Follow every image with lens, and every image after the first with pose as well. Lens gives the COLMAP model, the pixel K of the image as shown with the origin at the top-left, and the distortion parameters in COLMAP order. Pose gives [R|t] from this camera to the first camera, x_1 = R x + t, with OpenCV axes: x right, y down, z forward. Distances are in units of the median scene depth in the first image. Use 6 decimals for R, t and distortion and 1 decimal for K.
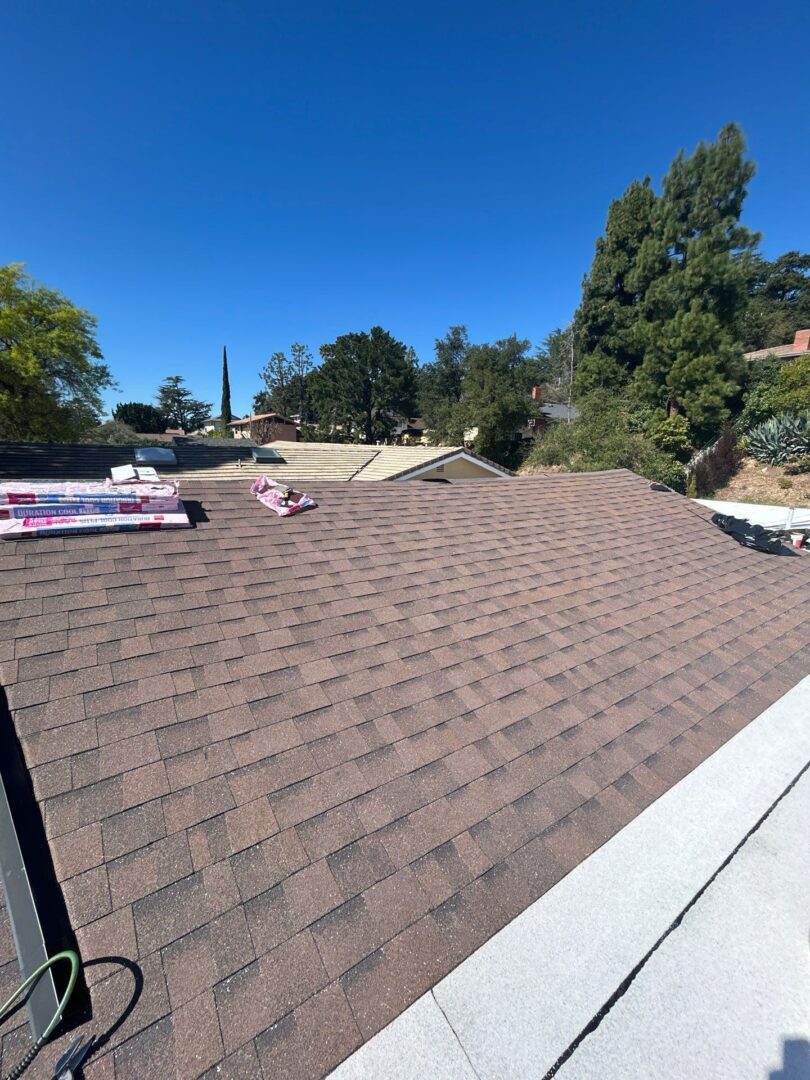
lens RADIAL K [[440.2, 0, 405.0], [0, 440.2, 540.0], [0, 0, 1]] dist [0.000625, 0.004158]
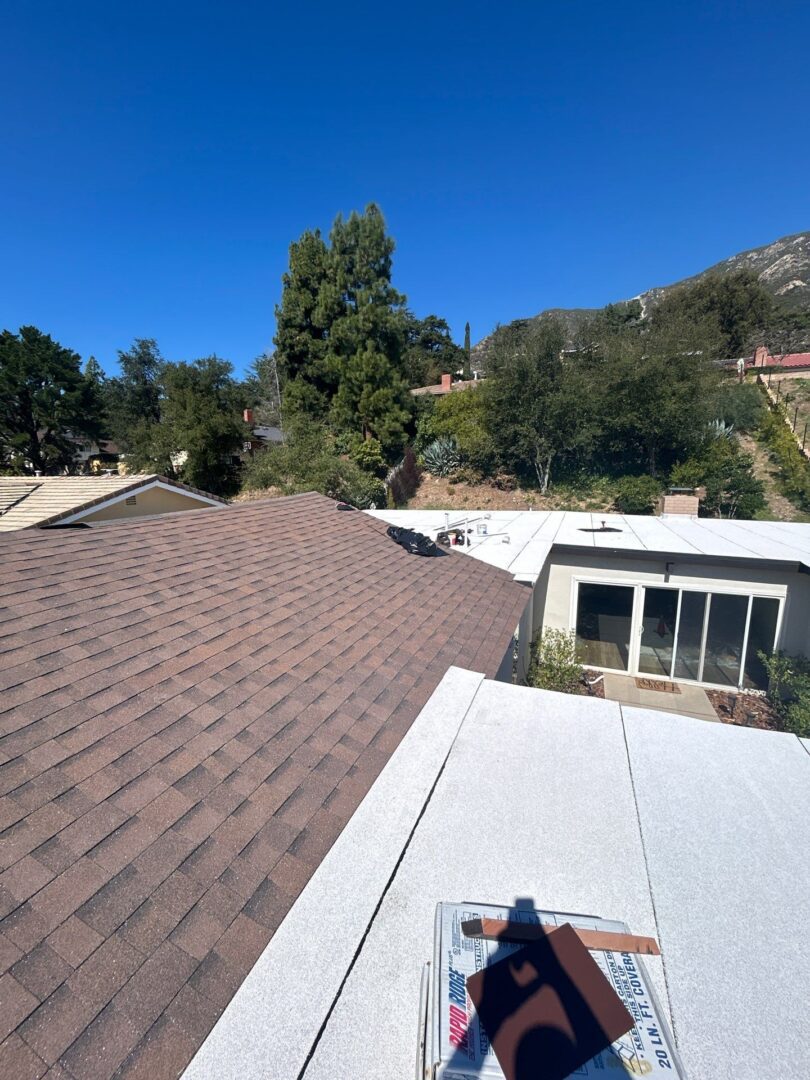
lens RADIAL K [[440.2, 0, 405.0], [0, 440.2, 540.0], [0, 0, 1]] dist [0.000625, 0.004158]
pose [[0.828854, -0.126493, 0.544978, 0.028657], [0.152144, 0.988356, -0.001991, -0.004326], [-0.538380, 0.084565, 0.838448, 0.009731]]
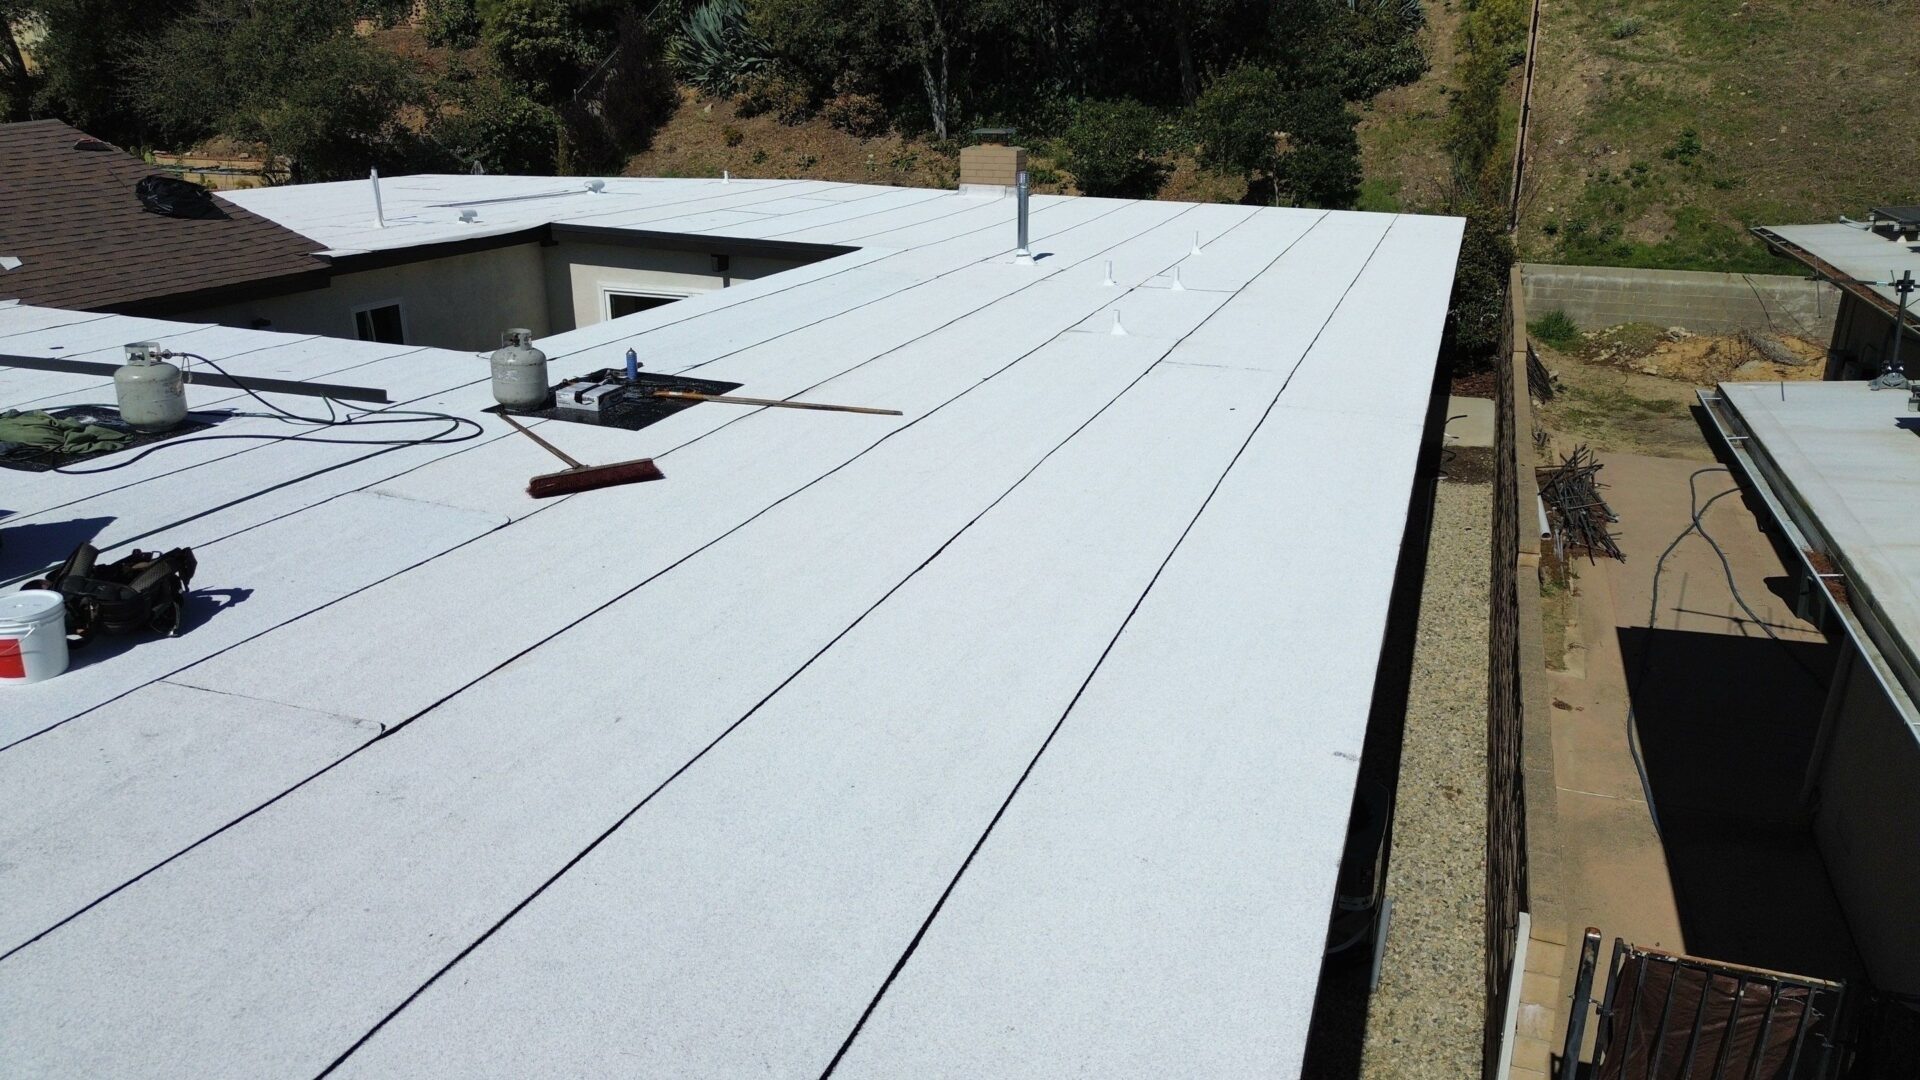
lens RADIAL K [[1408.3, 0, 960.0], [0, 1408.3, 540.0], [0, 0, 1]] dist [0.004082, 0.002940]
pose [[0.810605, -0.212392, 0.545719, 0.083314], [0.144535, 0.975641, 0.165026, 0.071732], [-0.567476, -0.054895, 0.821558, -0.371655]]
